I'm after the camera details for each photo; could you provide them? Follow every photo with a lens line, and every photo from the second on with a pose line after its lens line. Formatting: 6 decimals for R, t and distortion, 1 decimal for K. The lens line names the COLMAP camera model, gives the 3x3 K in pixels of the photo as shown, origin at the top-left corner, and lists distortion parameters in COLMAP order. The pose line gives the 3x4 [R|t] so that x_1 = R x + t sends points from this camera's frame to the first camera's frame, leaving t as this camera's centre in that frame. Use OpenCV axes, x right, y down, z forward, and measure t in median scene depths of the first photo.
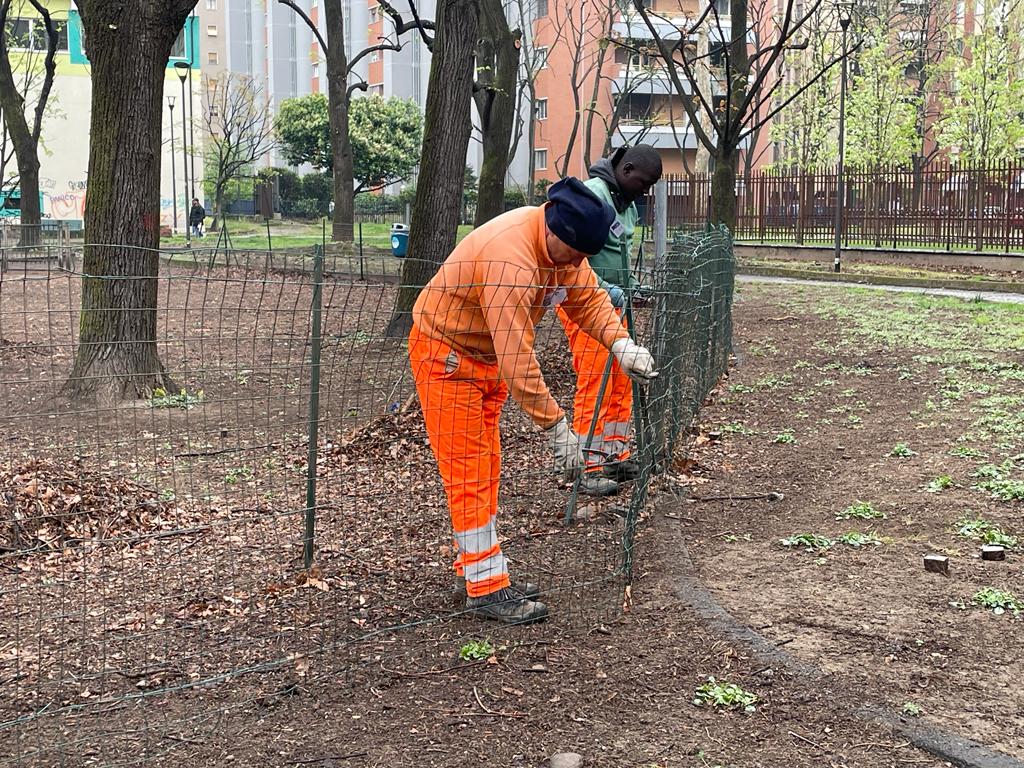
lens RADIAL K [[1487.4, 0, 512.0], [0, 1487.4, 384.0], [0, 0, 1]] dist [0.166879, -0.444939]
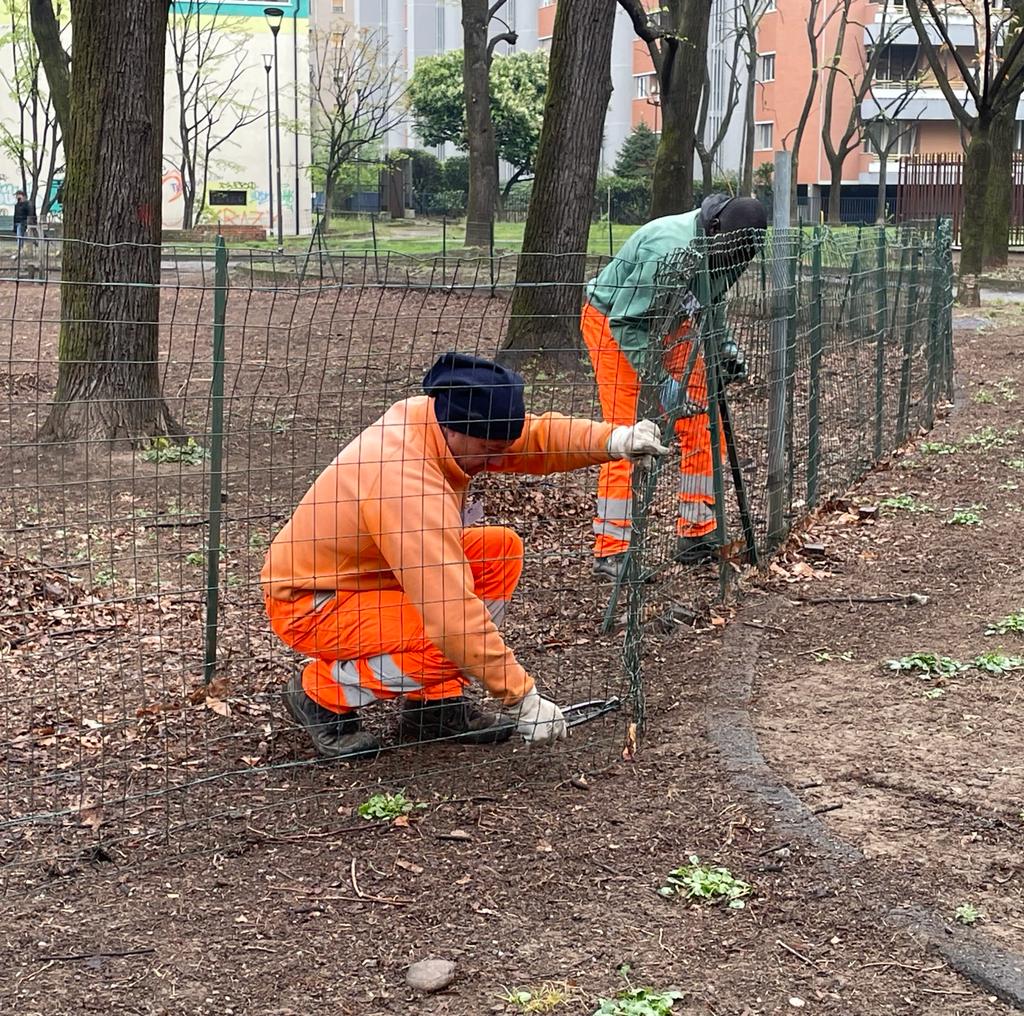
lens RADIAL K [[1973.2, 0, 512.0], [0, 1973.2, 508.0], [0, 0, 1]] dist [0.158325, -0.409834]
pose [[0.994054, 0.018021, -0.107390, 0.092470], [-0.014226, 0.999251, 0.035995, 0.000809], [0.107958, -0.034253, 0.993565, 0.049826]]
